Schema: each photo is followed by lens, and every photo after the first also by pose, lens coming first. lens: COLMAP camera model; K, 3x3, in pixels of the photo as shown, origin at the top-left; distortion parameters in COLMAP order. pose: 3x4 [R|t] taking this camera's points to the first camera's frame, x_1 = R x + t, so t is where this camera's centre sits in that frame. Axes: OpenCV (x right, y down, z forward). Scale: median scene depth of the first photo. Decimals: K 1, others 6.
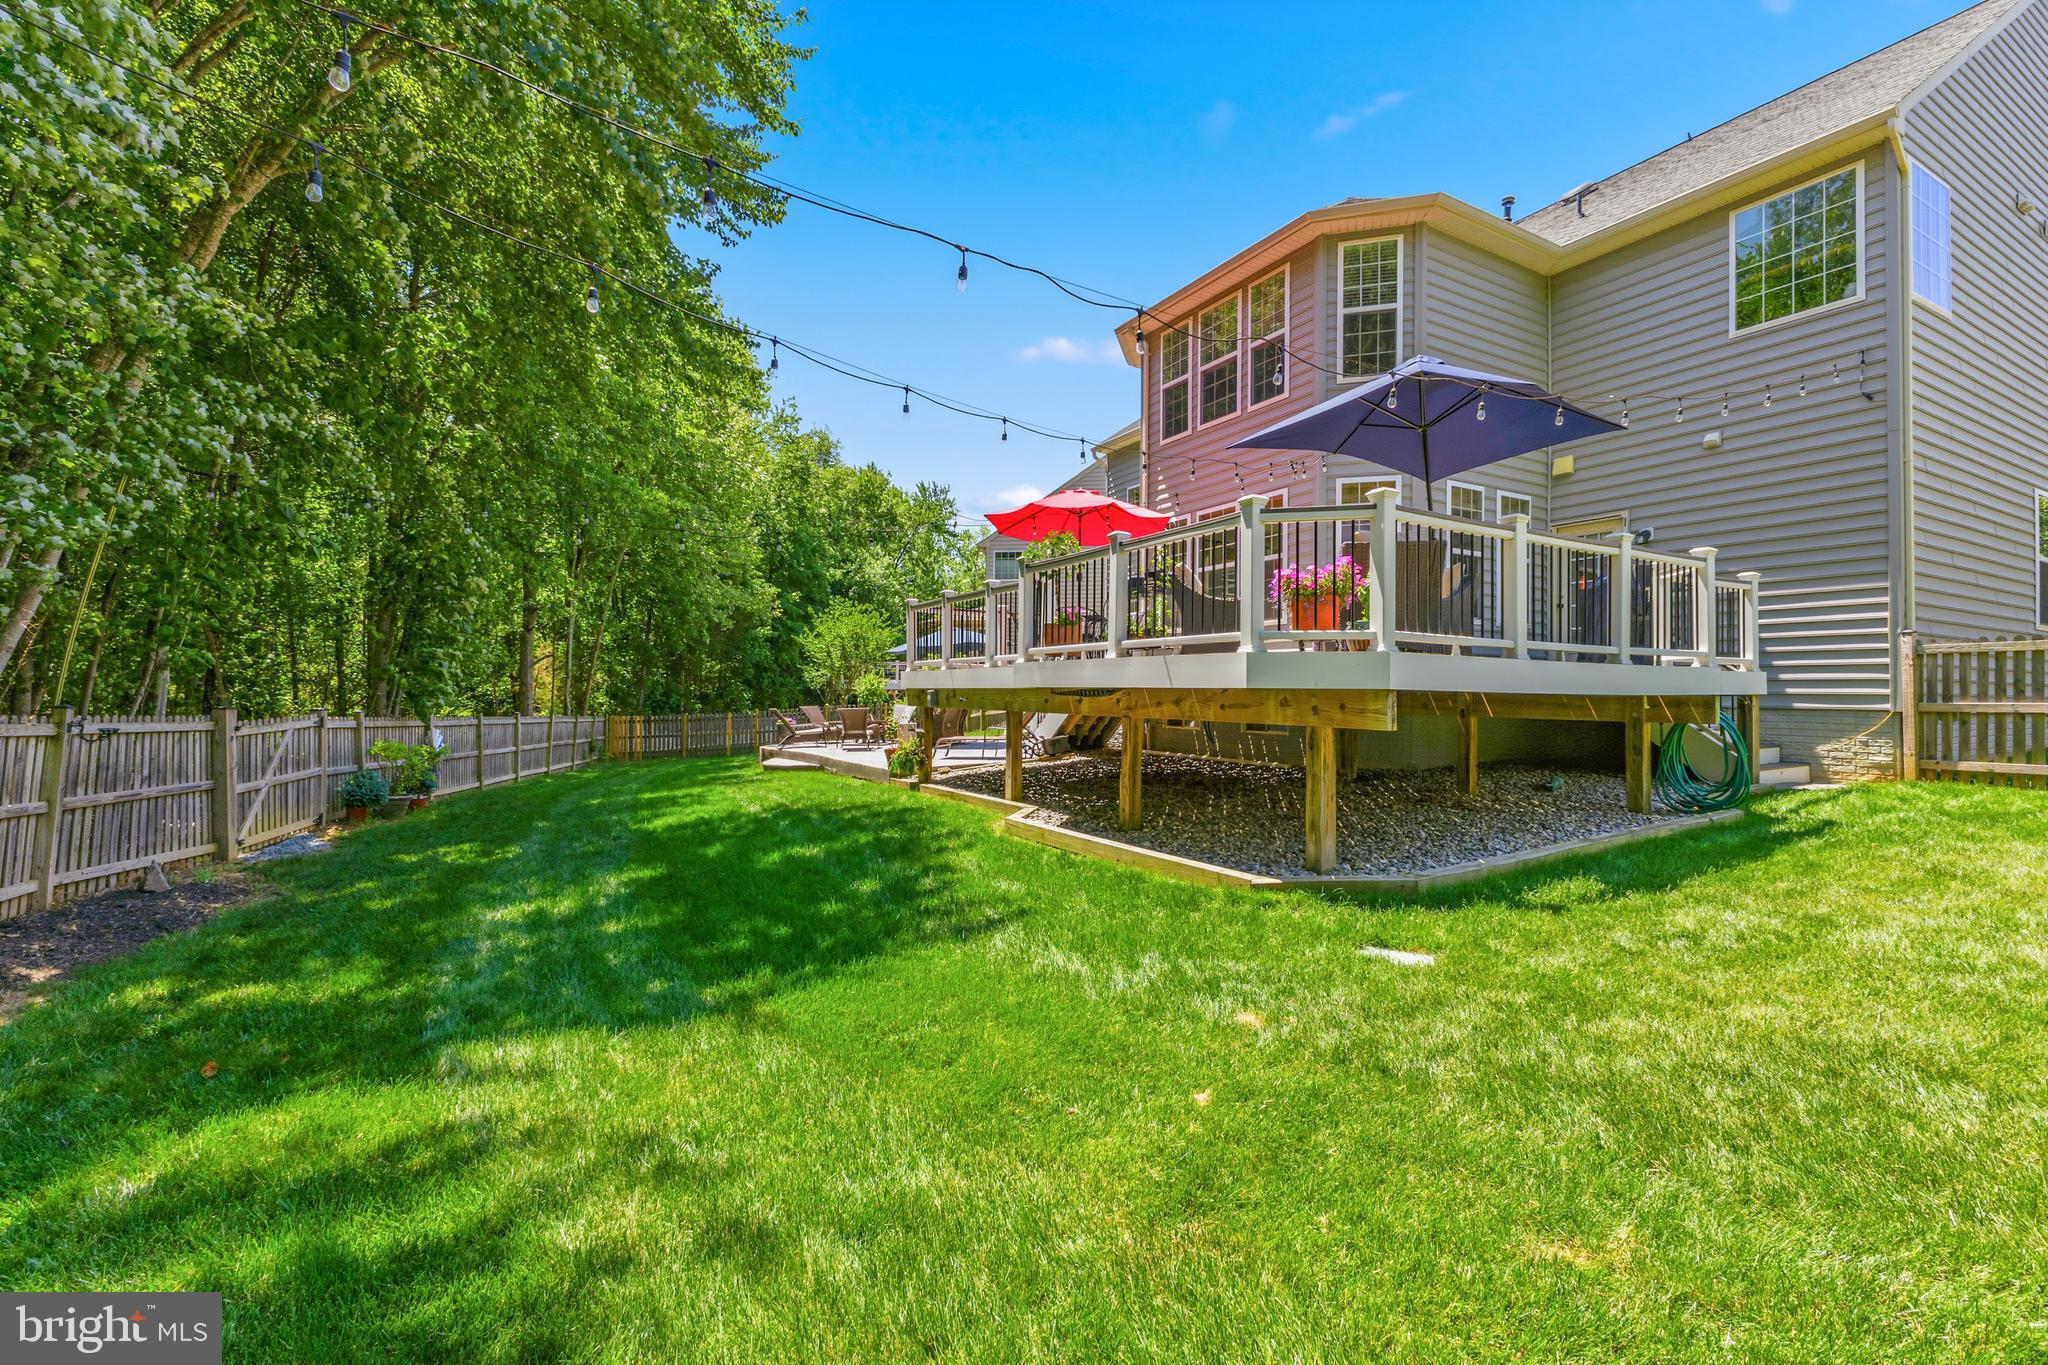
lens RADIAL K [[888.7, 0, 1032.6], [0, 888.7, 679.8], [0, 0, 1]] dist [0.008574, -0.001263]
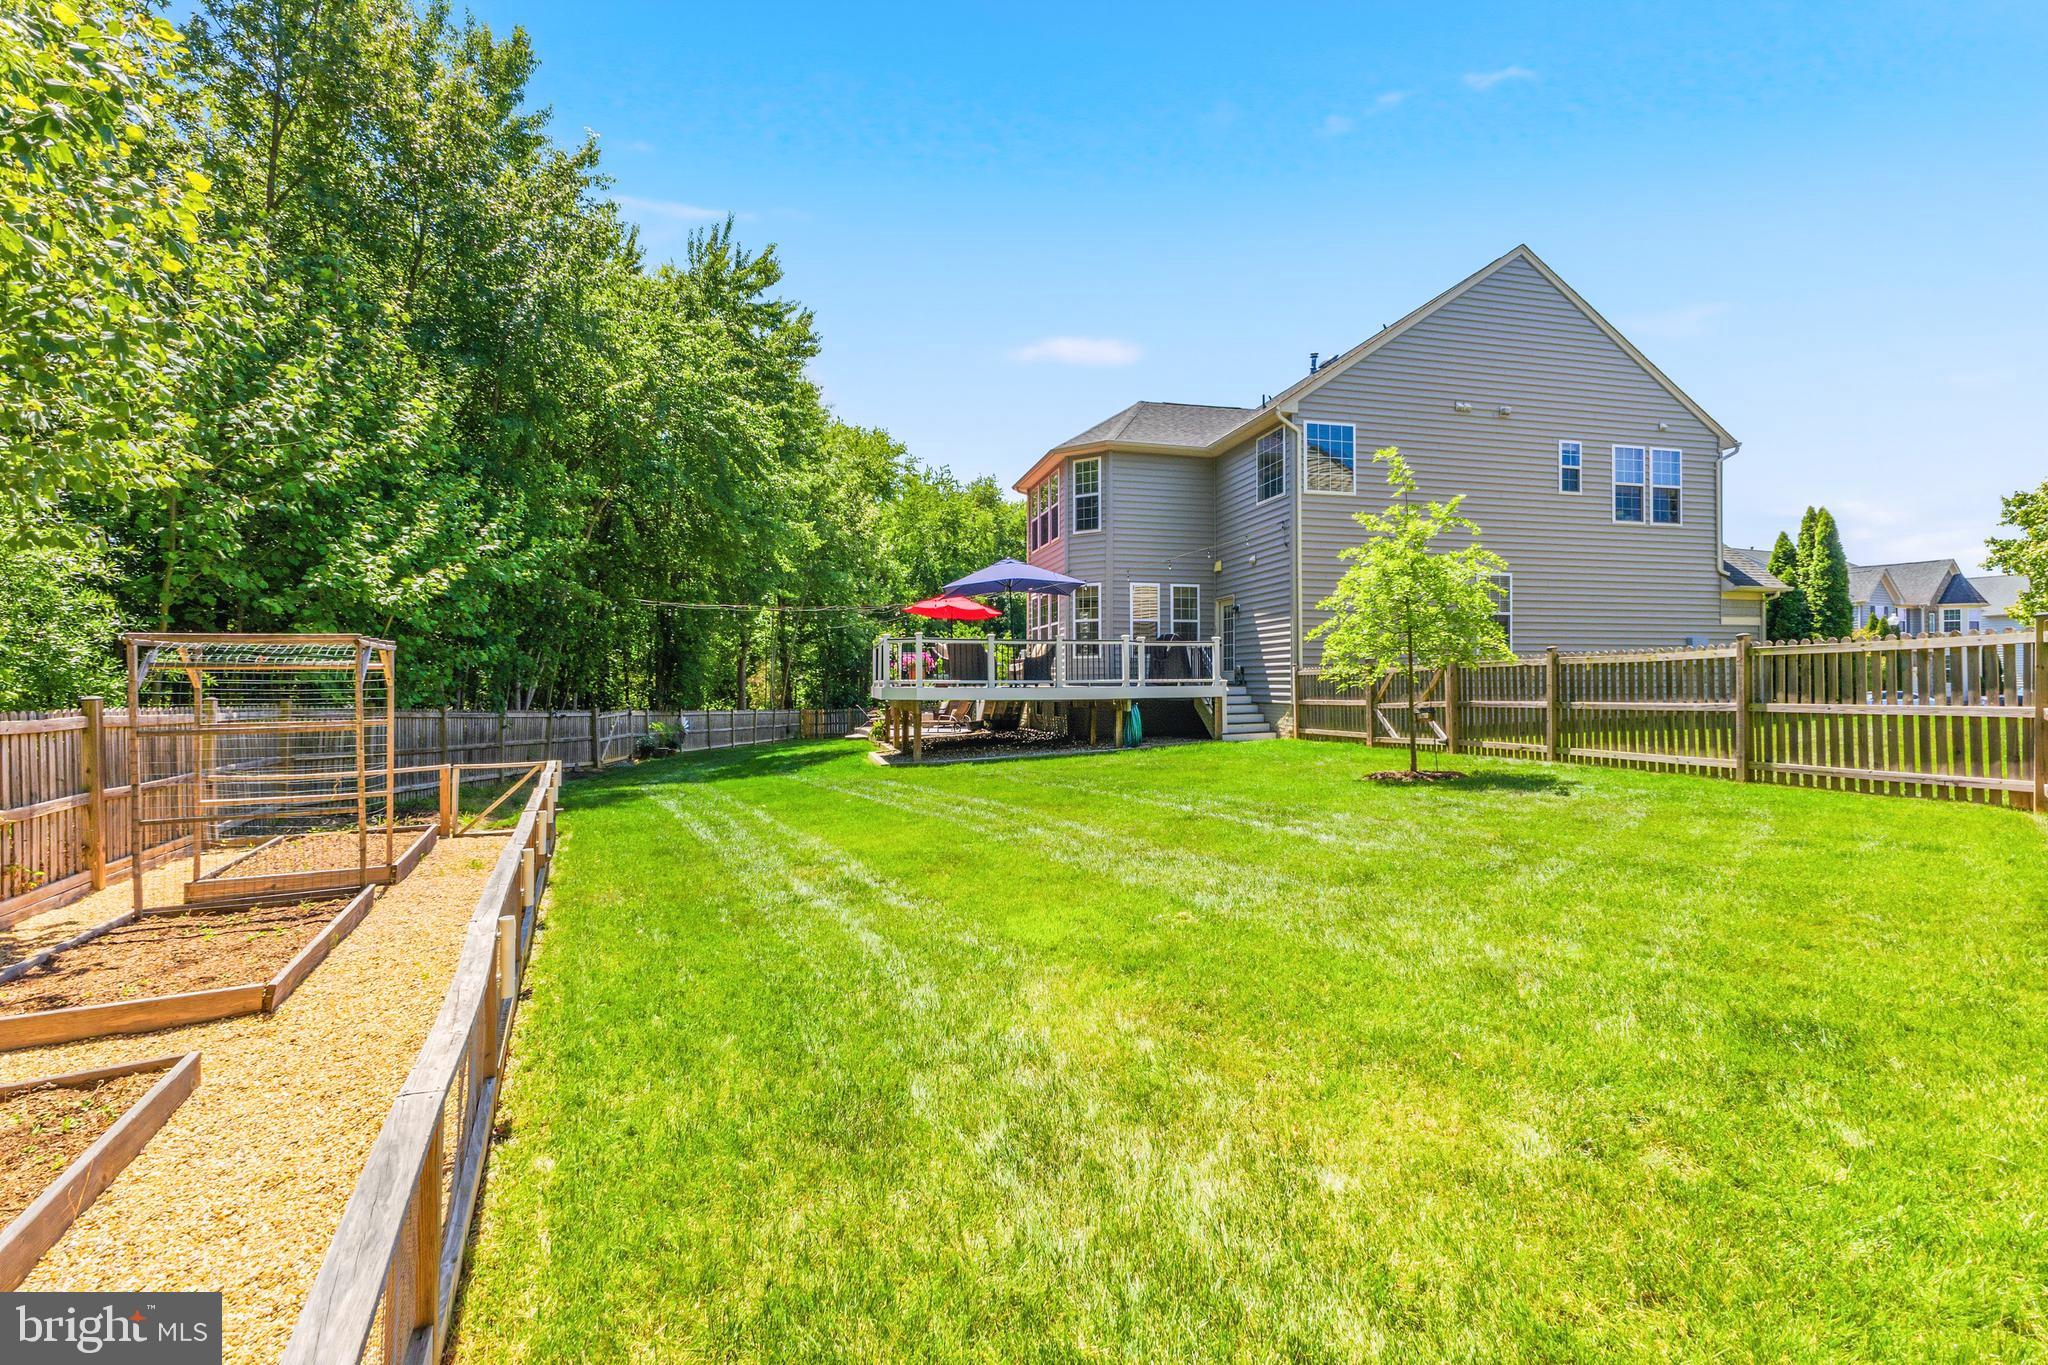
lens RADIAL K [[888.7, 0, 1020.6], [0, 888.7, 688.7], [0, 0, 1]] dist [0.008574, -0.001263]
pose [[0.960610, -0.010200, -0.277714, 0.792988], [0.013867, 0.999841, 0.011244, -0.026315], [0.277555, -0.014652, 0.960598, -0.904037]]
